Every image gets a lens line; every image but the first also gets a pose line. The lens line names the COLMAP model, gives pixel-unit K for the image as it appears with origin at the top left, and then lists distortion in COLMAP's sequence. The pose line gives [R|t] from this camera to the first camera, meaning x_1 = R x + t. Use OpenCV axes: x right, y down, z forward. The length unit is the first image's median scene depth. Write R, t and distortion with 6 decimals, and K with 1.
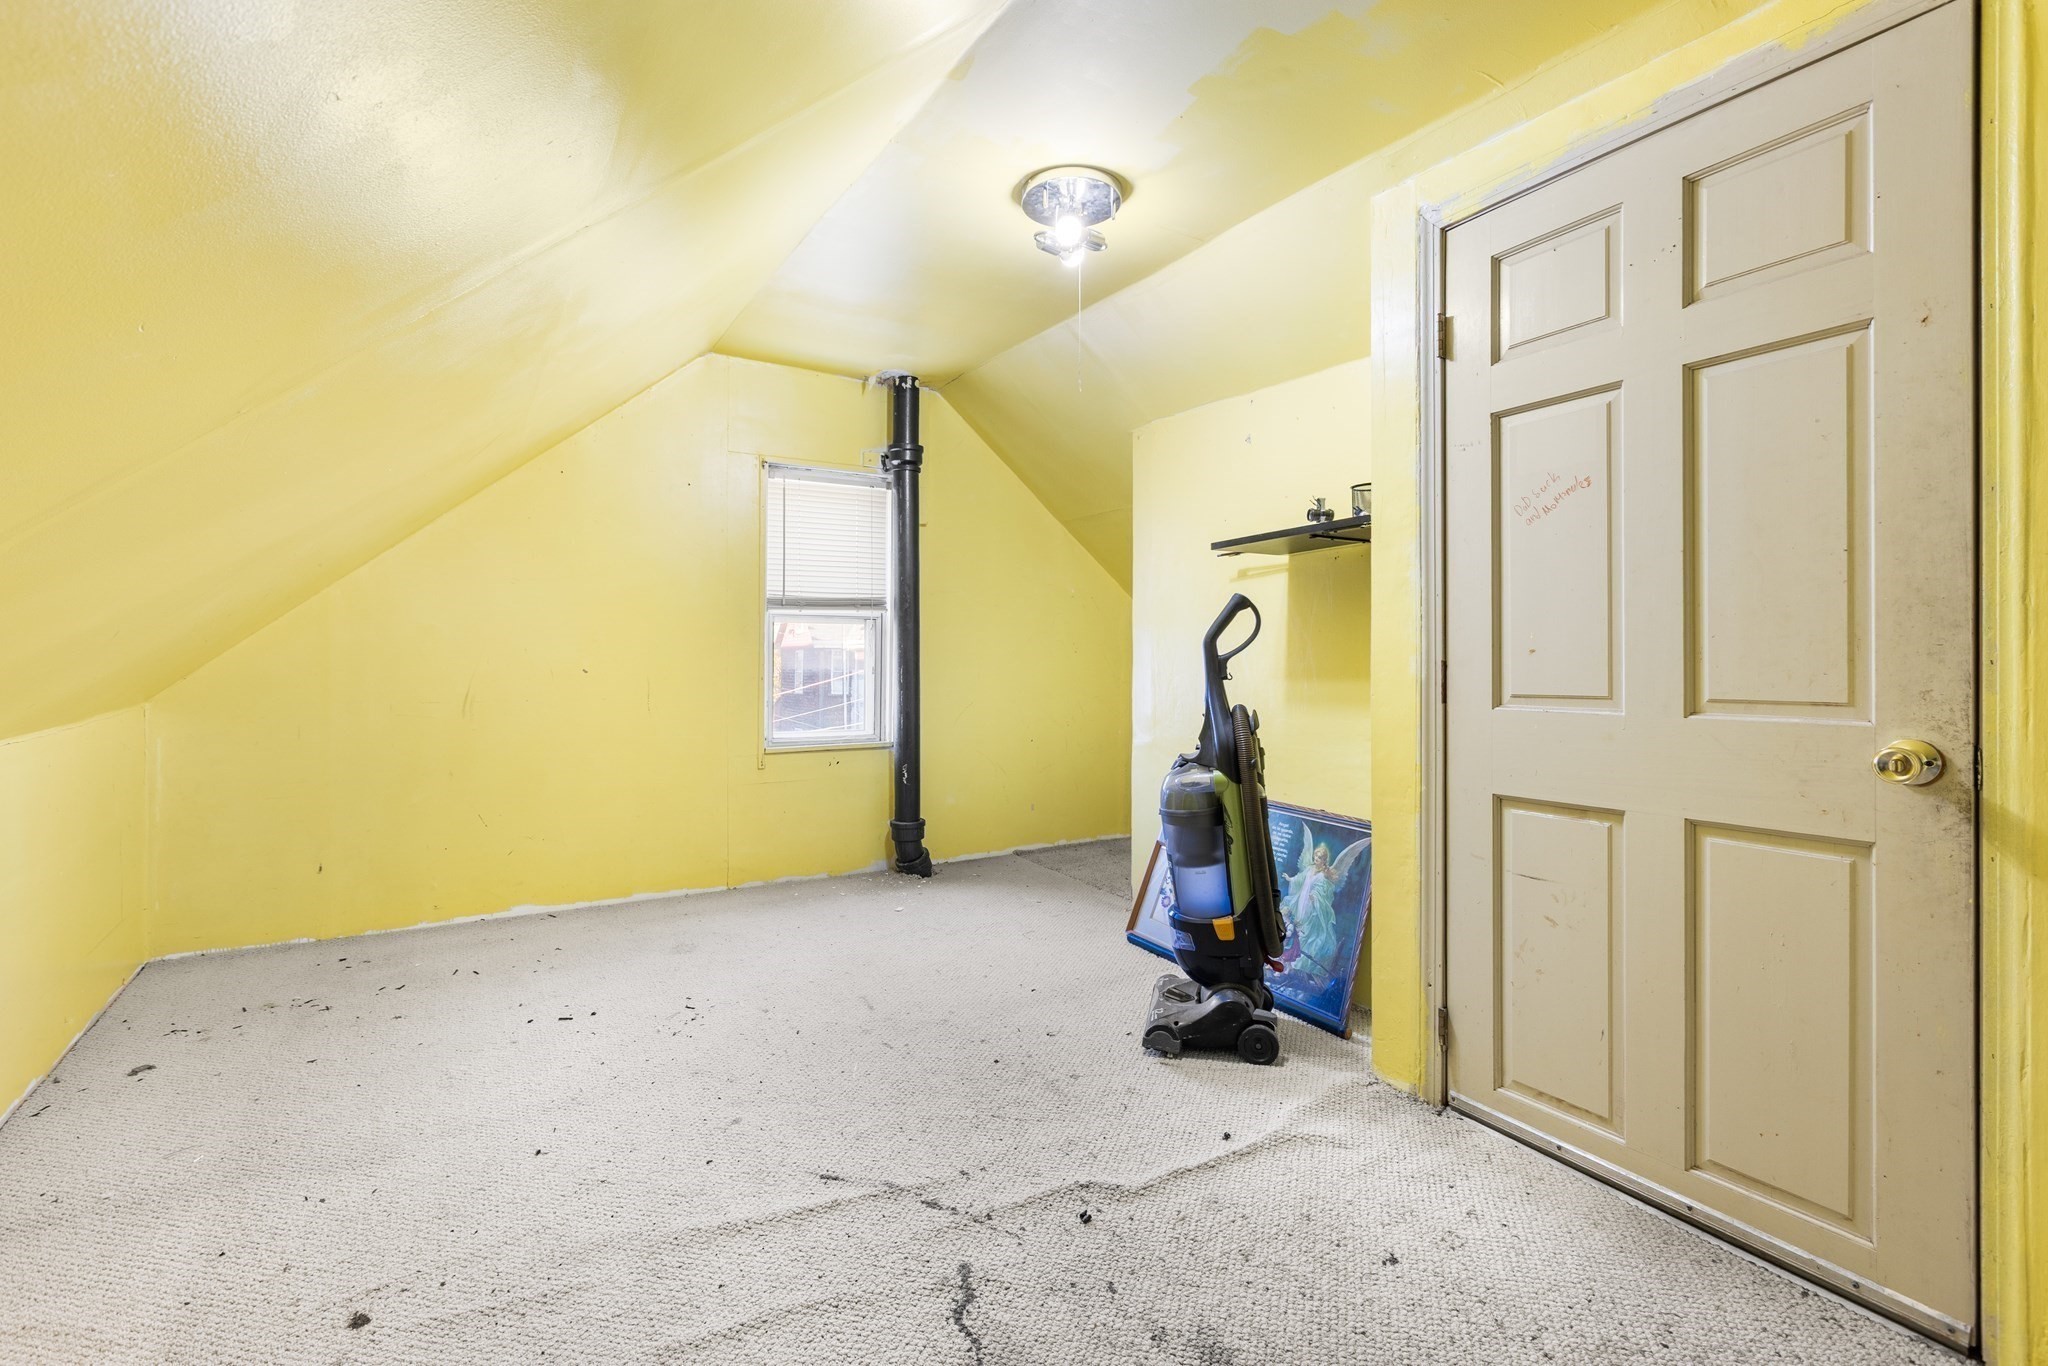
lens RADIAL K [[939.4, 0, 1015.0], [0, 939.4, 666.6], [0, 0, 1]] dist [-0.001788, -0.000714]
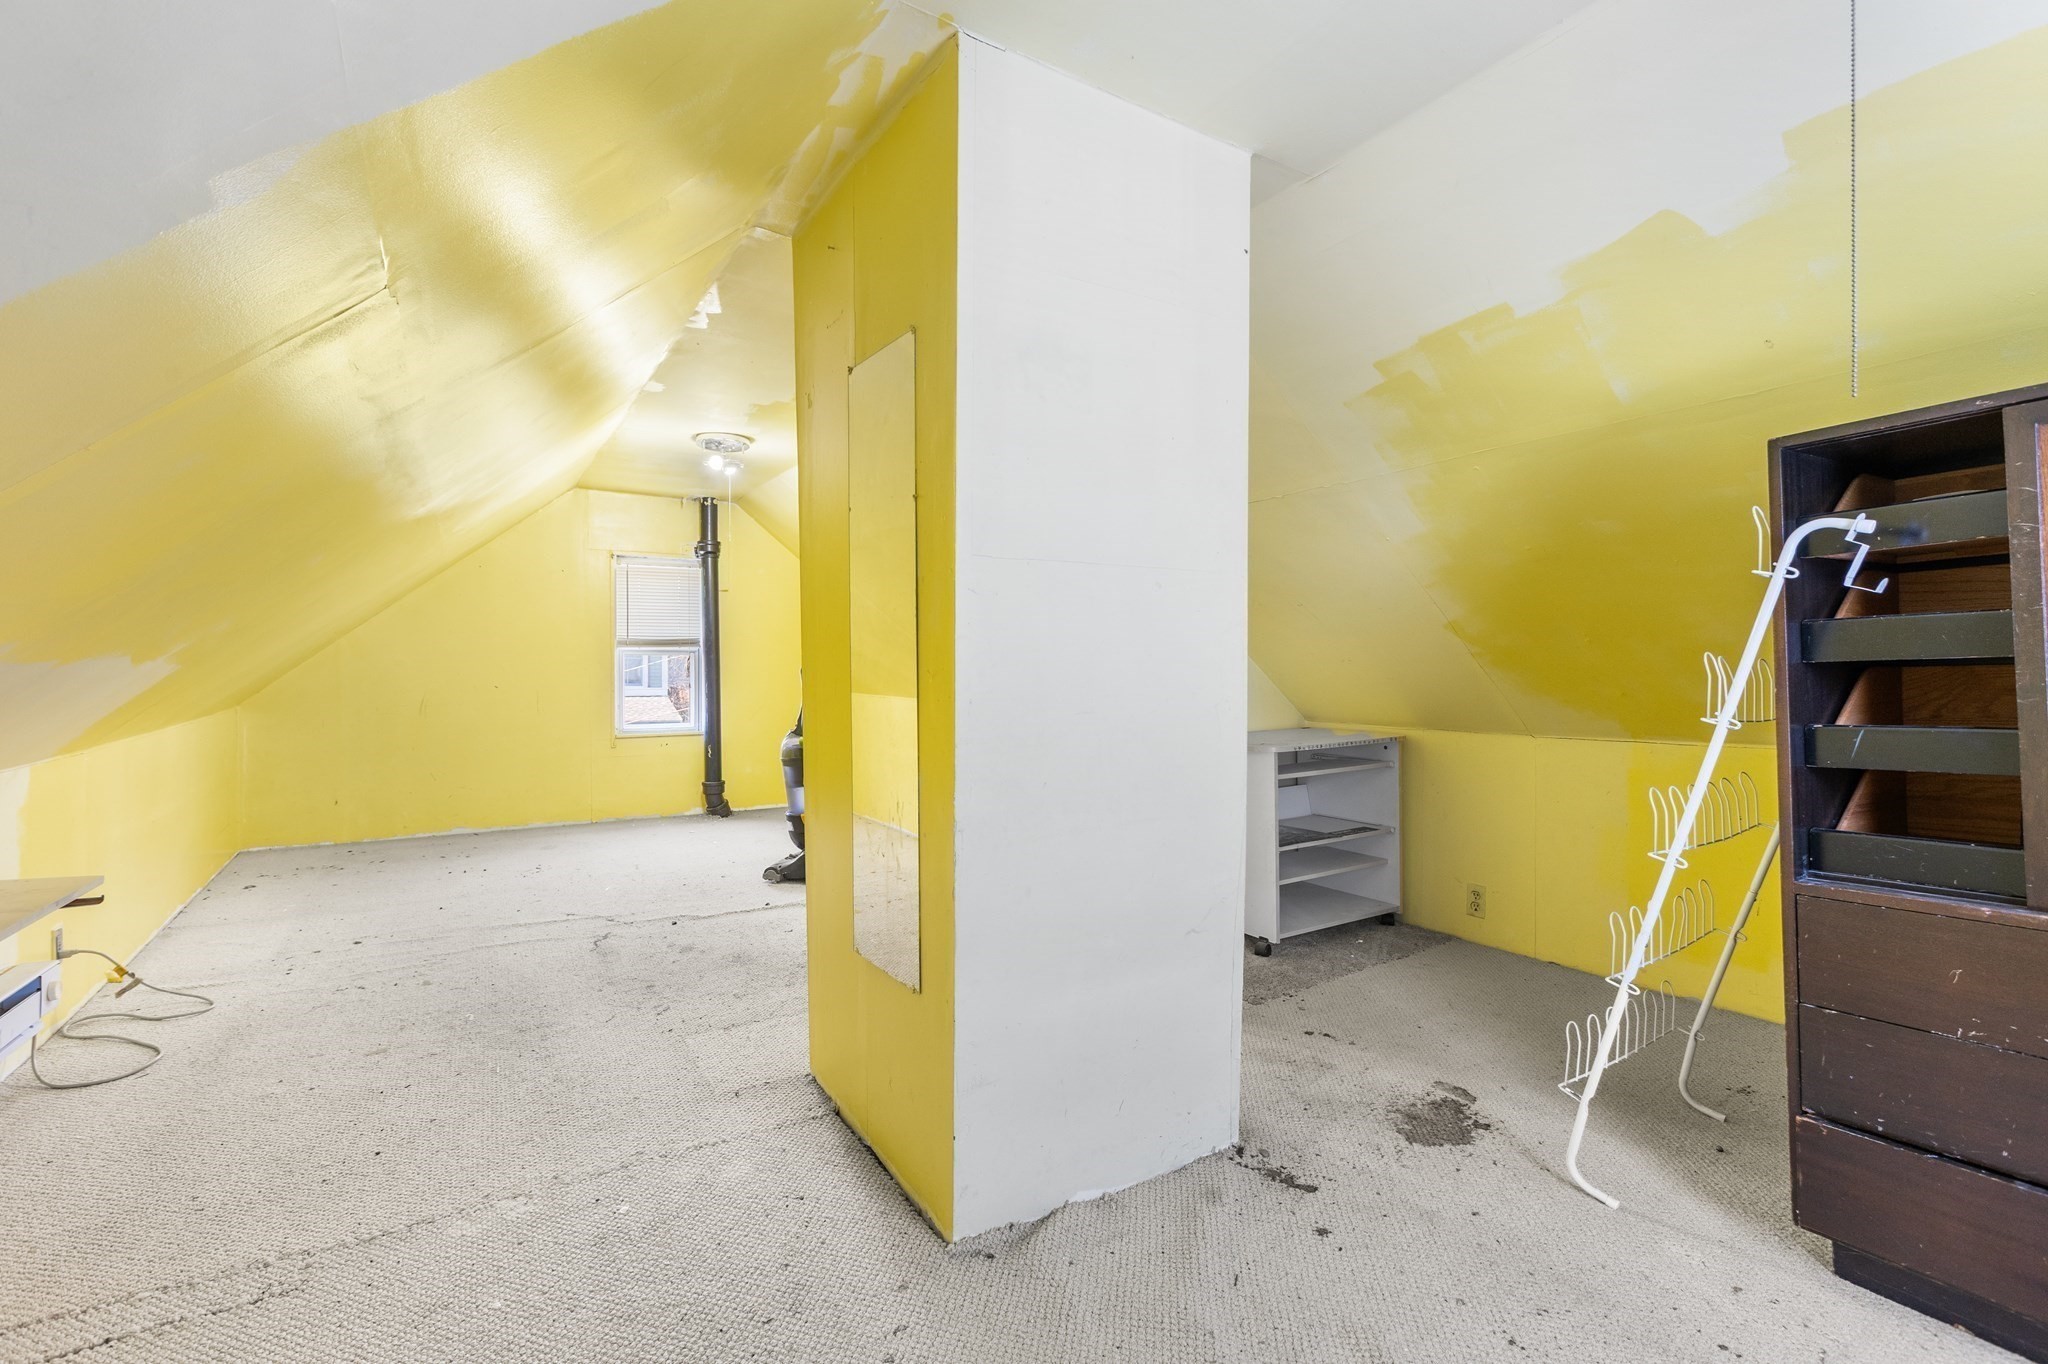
lens RADIAL K [[939.4, 0, 1033.9], [0, 939.4, 684.2], [0, 0, 1]] dist [-0.001788, -0.000714]
pose [[0.999927, -0.005628, 0.010647, 0.407385], [0.005550, 0.999958, 0.007336, -0.006063], [-0.010688, -0.007276, 0.999916, -0.571932]]
